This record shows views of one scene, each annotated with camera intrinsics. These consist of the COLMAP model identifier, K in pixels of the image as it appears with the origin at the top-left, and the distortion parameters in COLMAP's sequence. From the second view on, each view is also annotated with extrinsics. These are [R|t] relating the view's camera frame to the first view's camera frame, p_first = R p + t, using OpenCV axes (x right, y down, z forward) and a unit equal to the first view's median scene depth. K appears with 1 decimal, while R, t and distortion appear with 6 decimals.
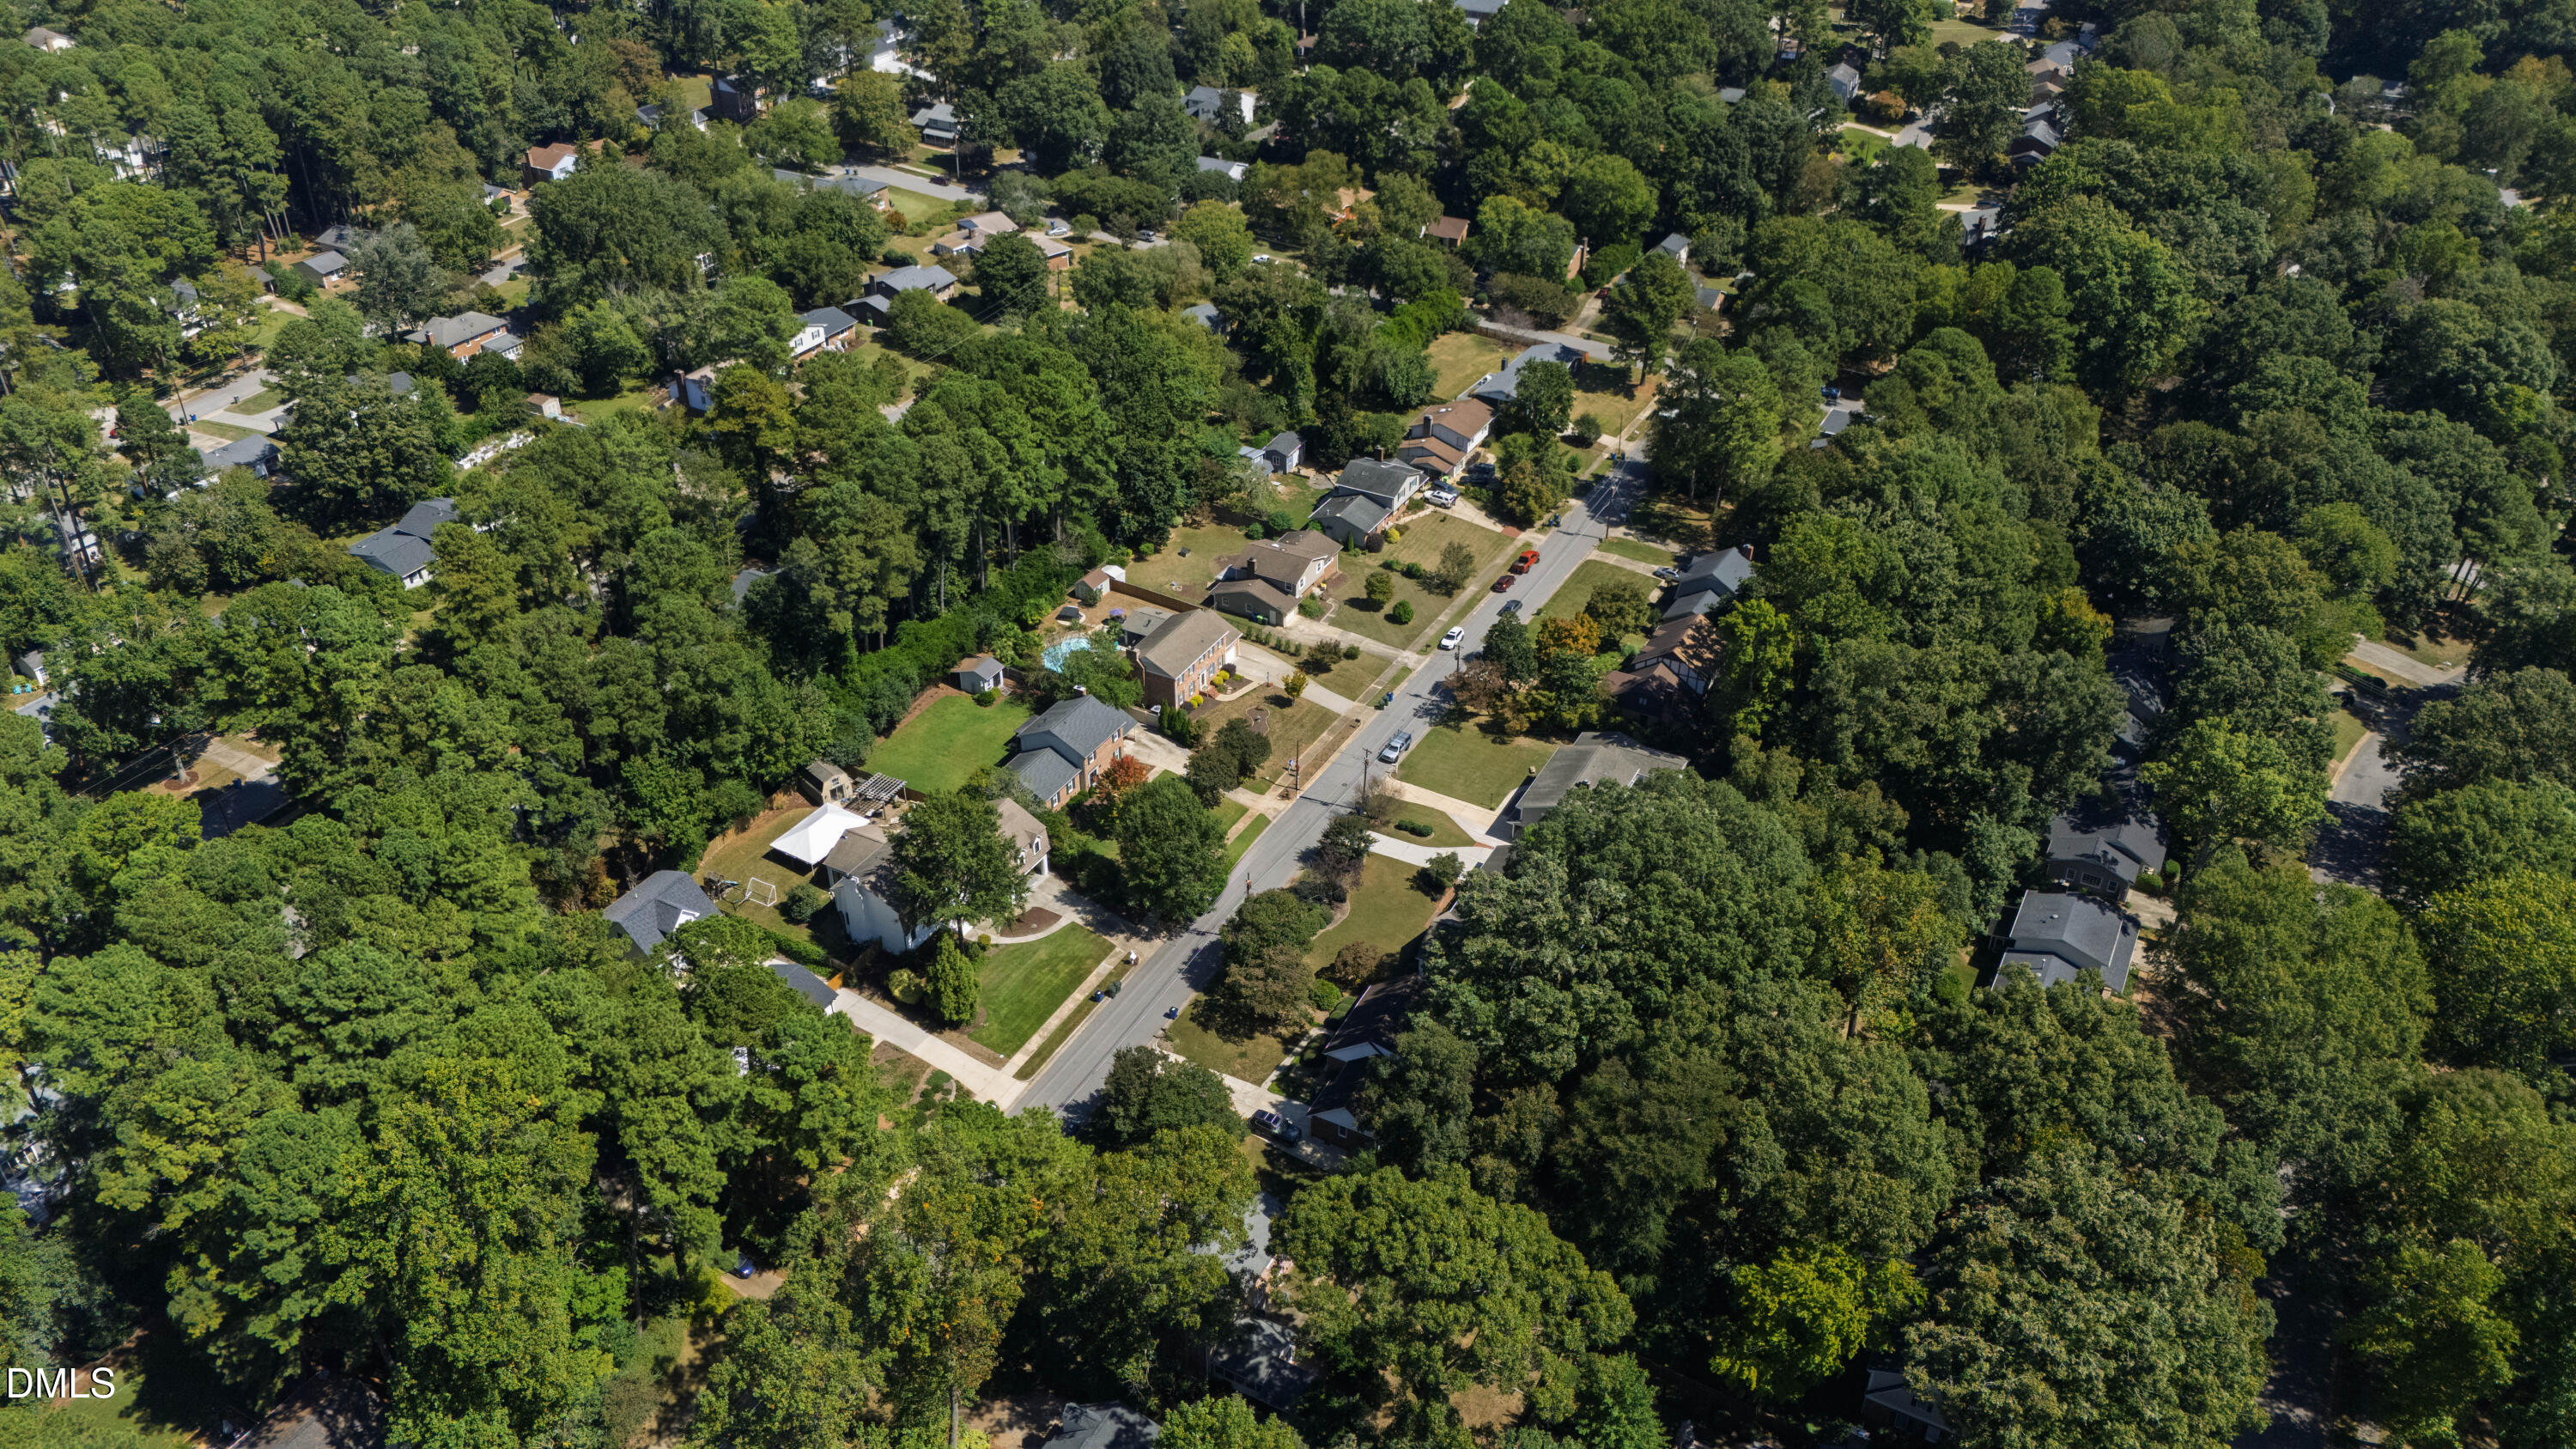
lens RADIAL K [[1897.7, 0, 1288.0], [0, 1897.7, 724.5], [0, 0, 1]] dist [0.082240, -0.080302]
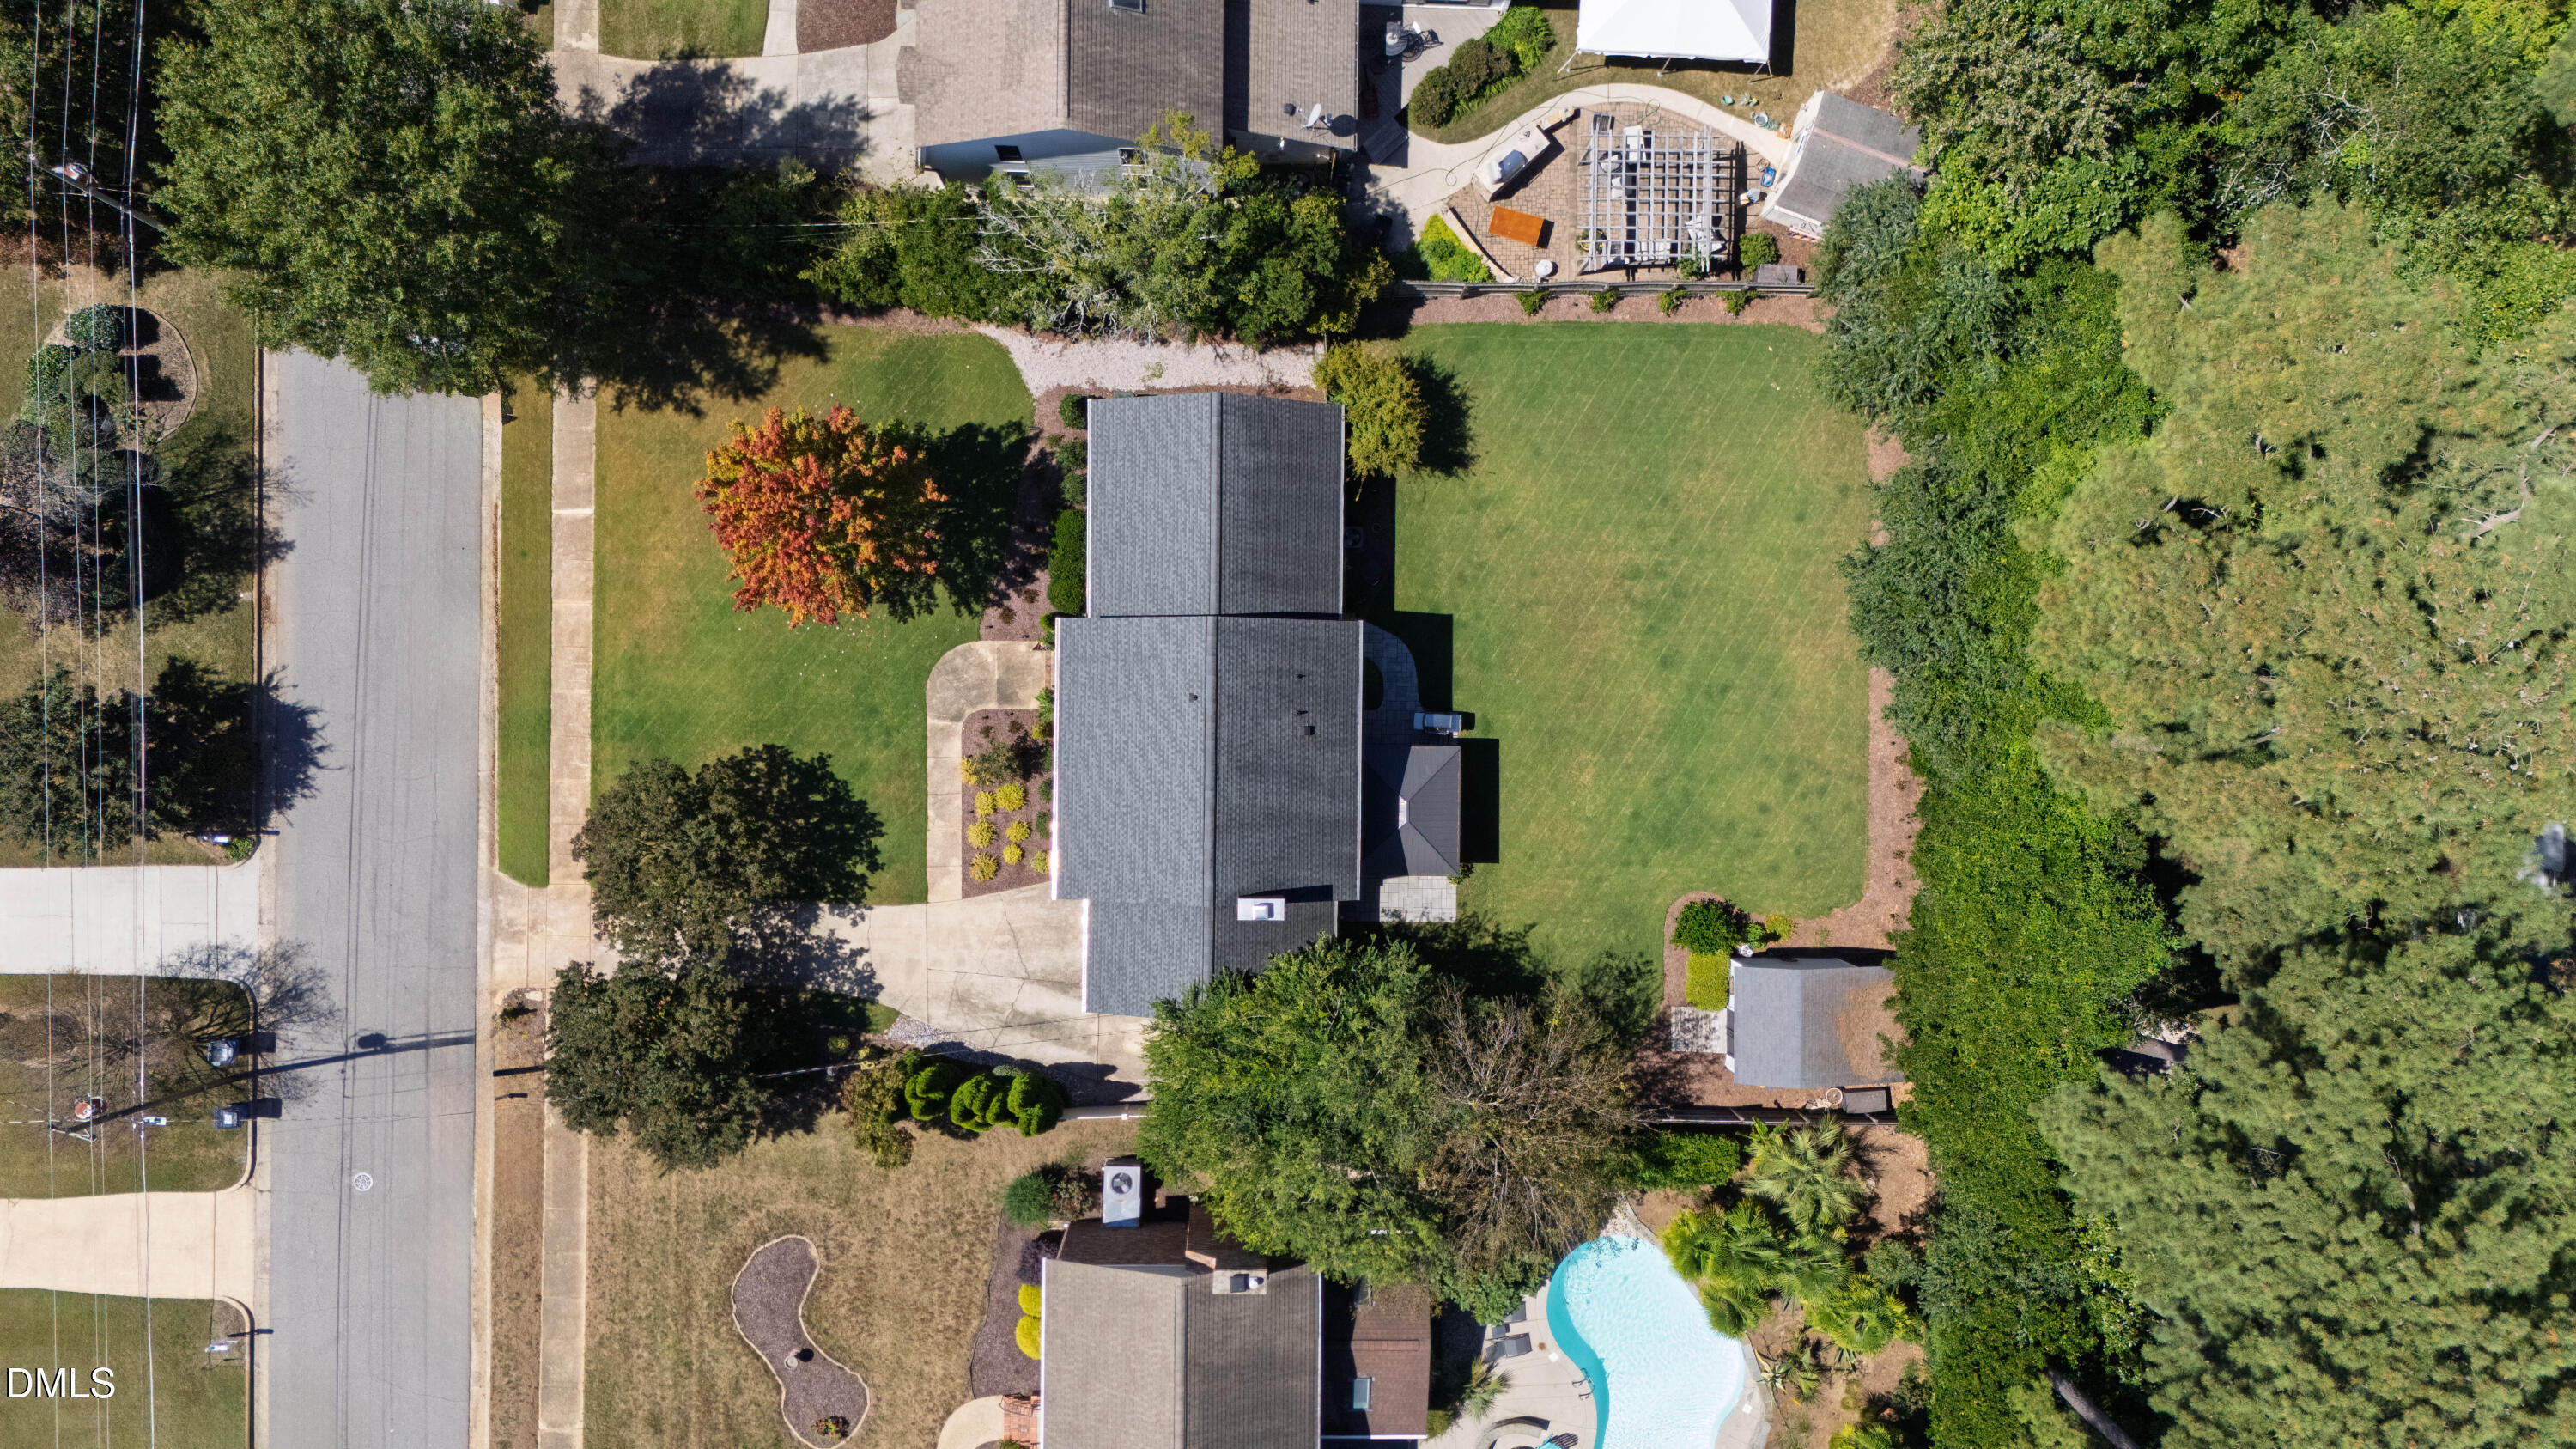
lens RADIAL K [[1913.3, 0, 1288.0], [0, 1913.3, 724.5], [0, 0, 1]] dist [0.112388, -0.160023]
pose [[-0.884017, 0.467149, -0.016919, -0.107866], [-0.278081, -0.496450, 0.822319, -0.192465], [0.375746, 0.731648, 0.568776, 0.757940]]
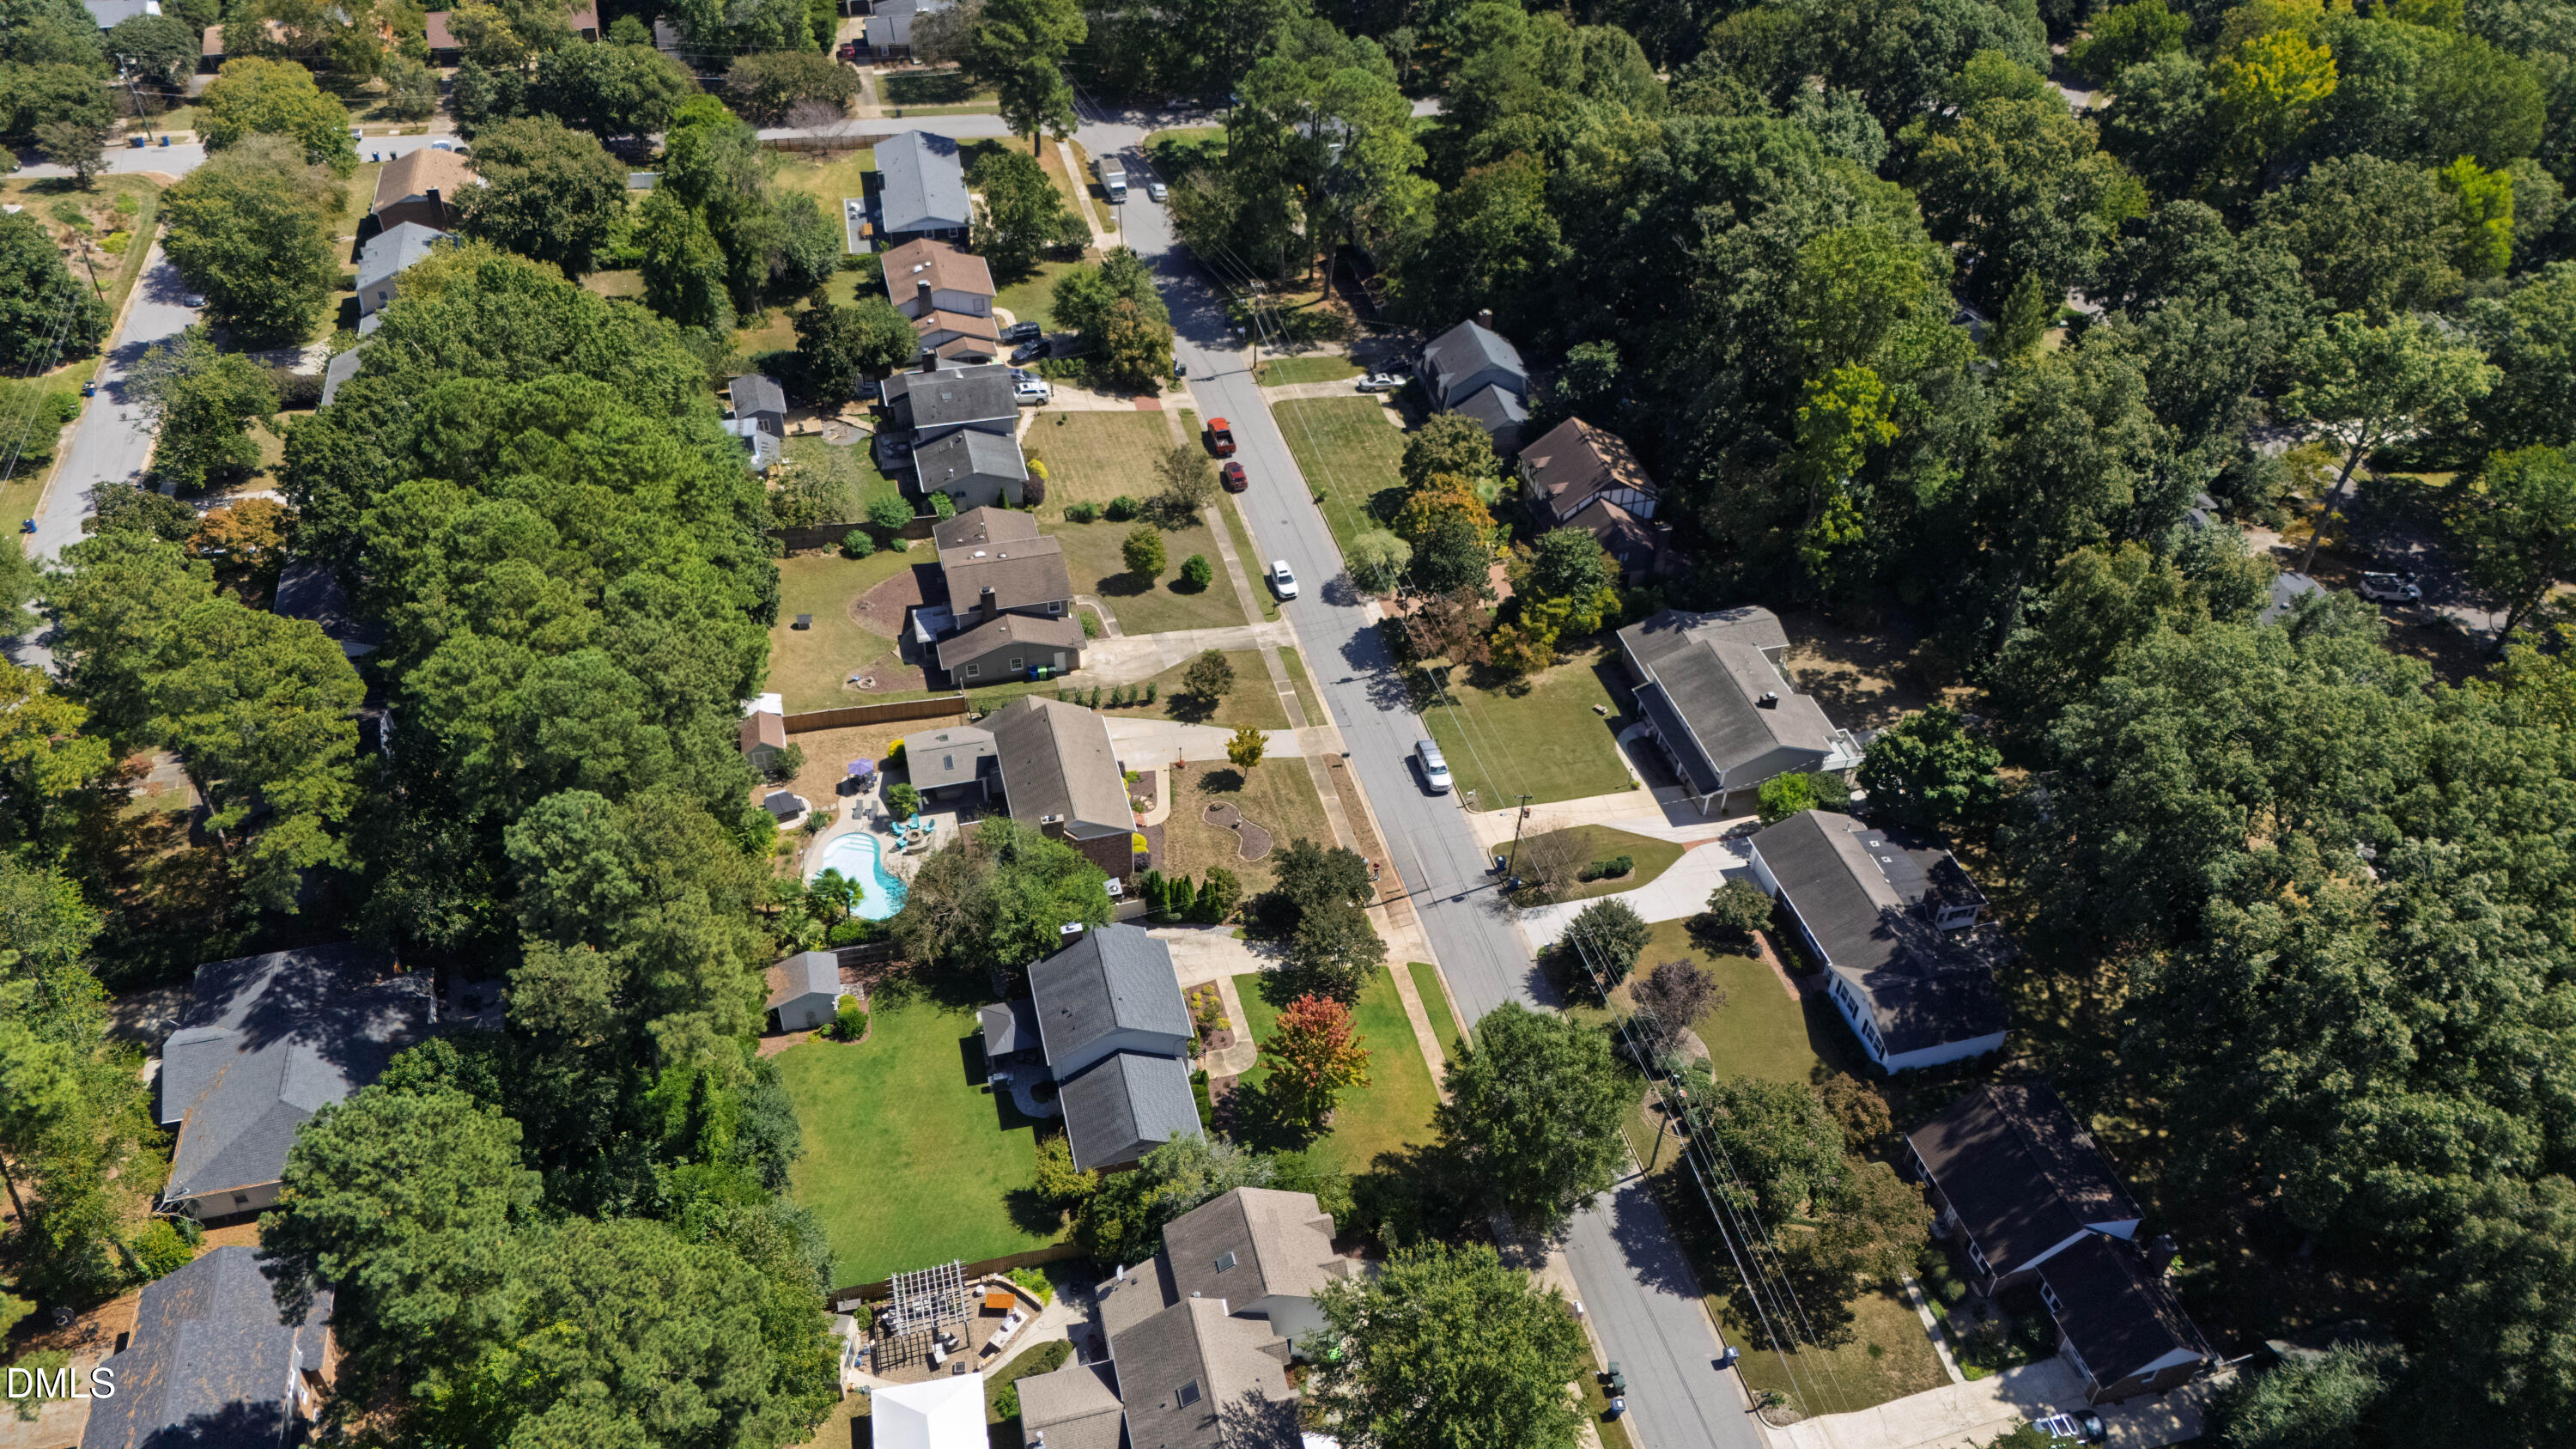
lens RADIAL K [[1897.7, 0, 1288.0], [0, 1897.7, 724.5], [0, 0, 1]] dist [0.082240, -0.080302]
pose [[0.727933, -0.433734, 0.531026, -0.299831], [0.356707, 0.900989, 0.246939, -0.168703], [-0.585555, 0.009666, 0.810575, 0.460673]]
